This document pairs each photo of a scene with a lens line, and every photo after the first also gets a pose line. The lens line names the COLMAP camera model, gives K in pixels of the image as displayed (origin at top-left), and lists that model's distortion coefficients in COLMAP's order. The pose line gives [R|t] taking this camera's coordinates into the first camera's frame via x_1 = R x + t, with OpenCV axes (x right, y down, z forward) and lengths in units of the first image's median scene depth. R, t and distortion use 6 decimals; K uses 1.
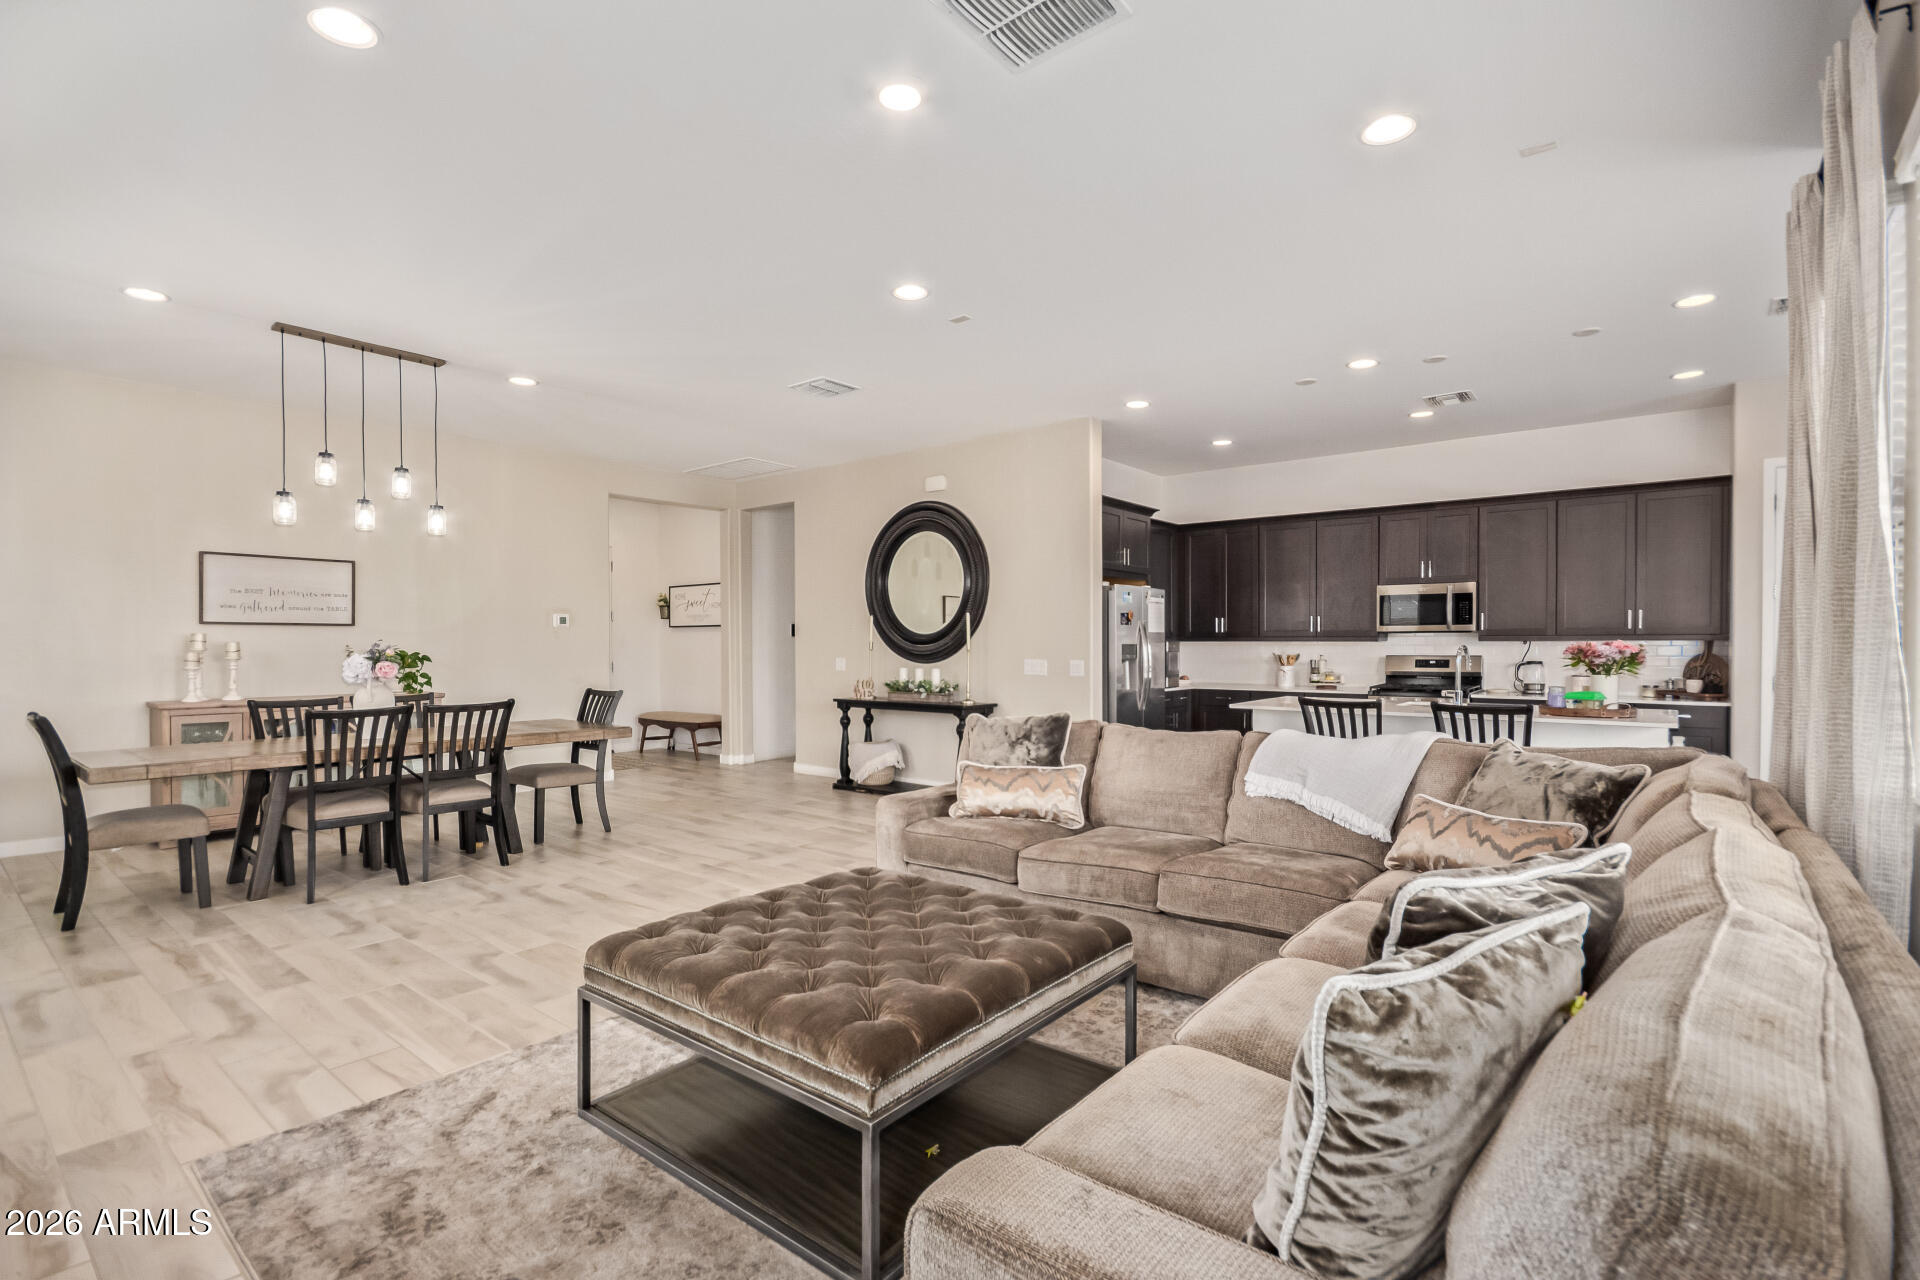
lens RADIAL K [[892.4, 0, 954.7], [0, 892.4, 646.2], [0, 0, 1]] dist [0.000674, 0.002155]
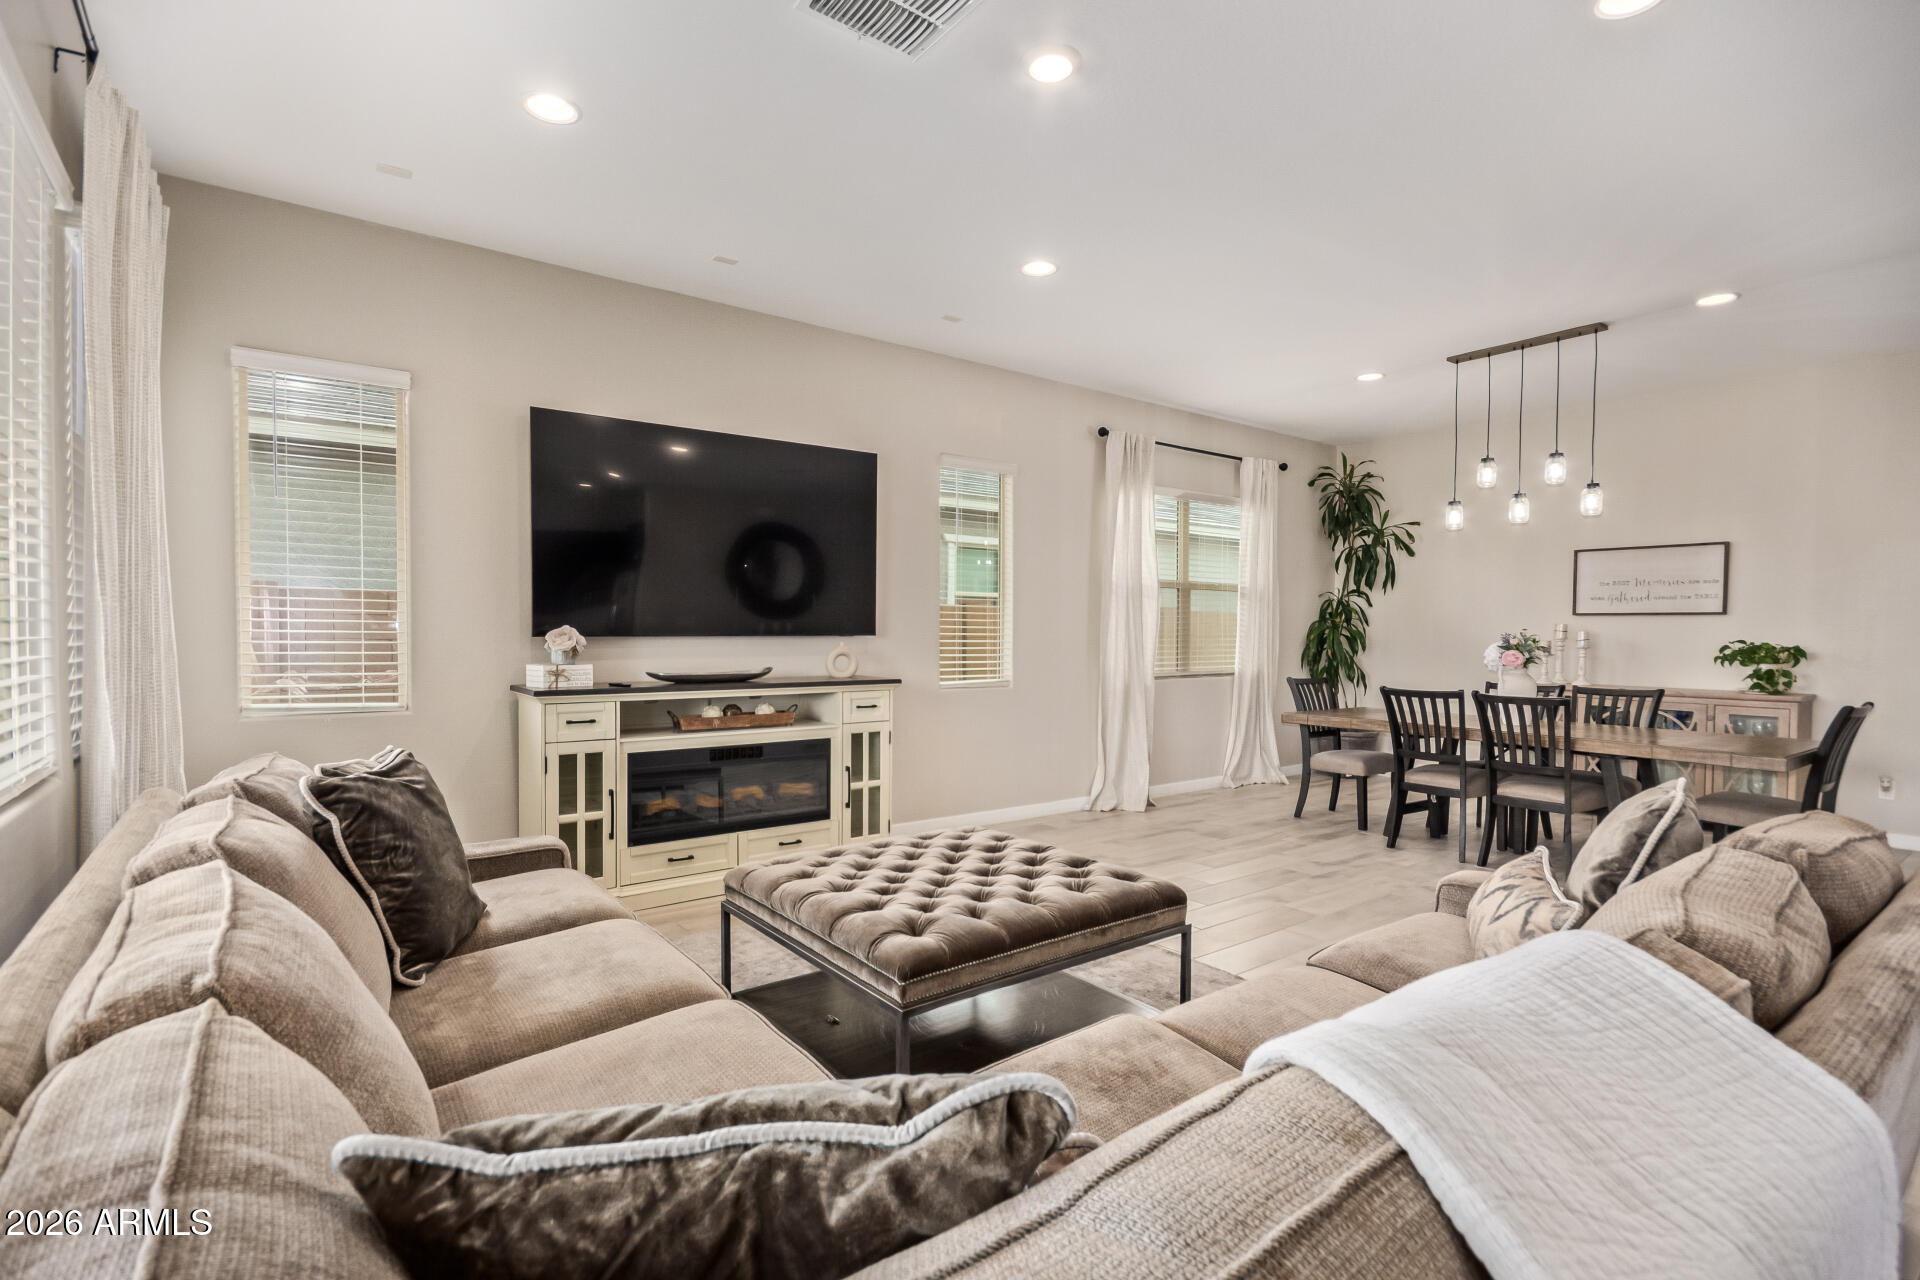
lens RADIAL K [[892.4, 0, 966.1], [0, 892.4, 640.6], [0, 0, 1]] dist [0.000674, 0.002155]
pose [[-0.227975, 0.012413, -0.973588, 0.396517], [-0.010387, 0.999831, 0.015180, -0.002417], [0.973612, 0.013574, -0.227808, 0.493840]]
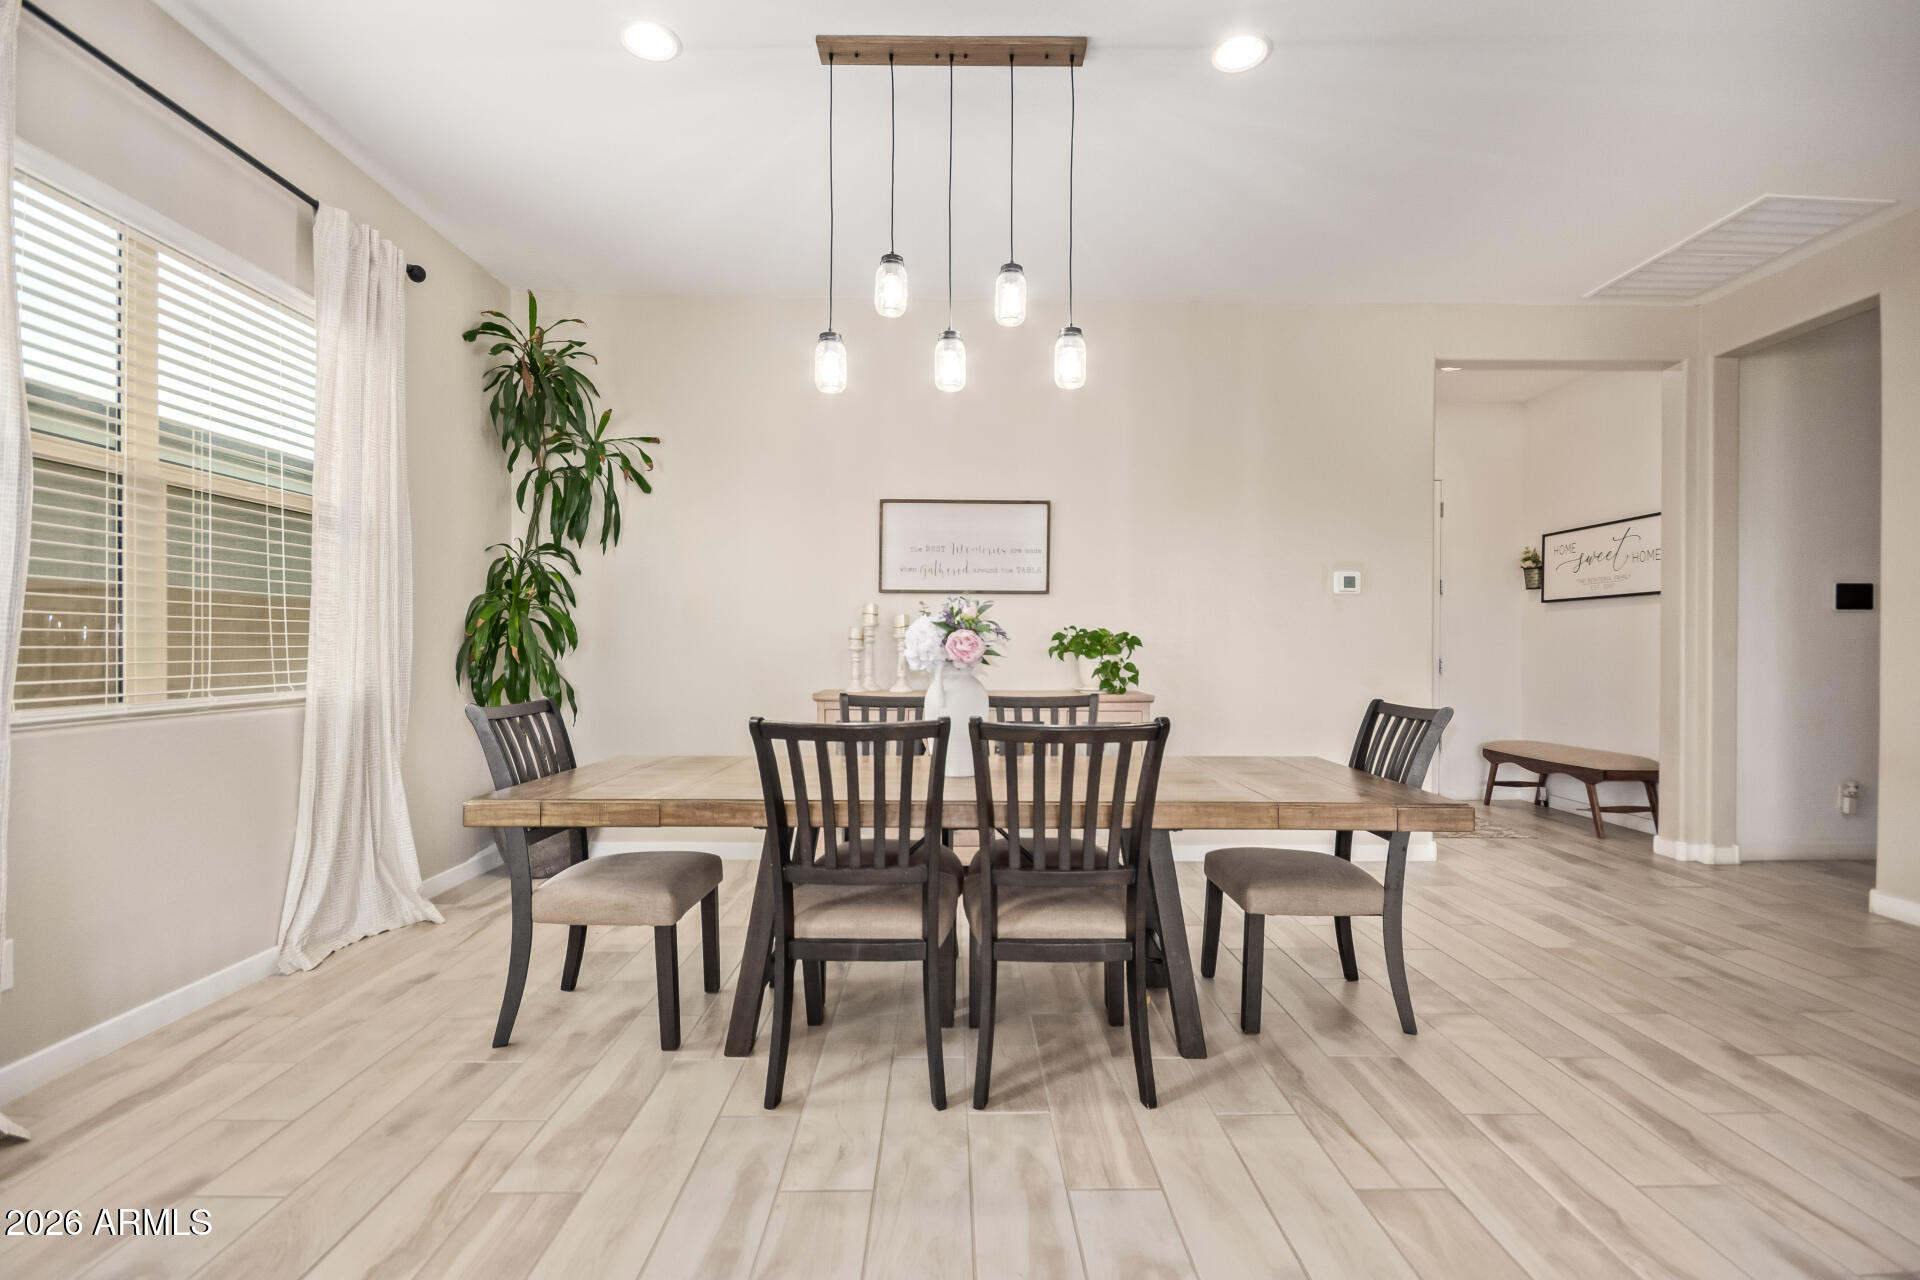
lens RADIAL K [[892.4, 0, 964.9], [0, 892.4, 658.5], [0, 0, 1]] dist [0.000674, 0.002155]
pose [[0.649602, 0.014906, -0.760128, -0.191452], [-0.008971, 0.999888, 0.011941, 0.021597], [0.760222, -0.000938, 0.649663, 0.524980]]
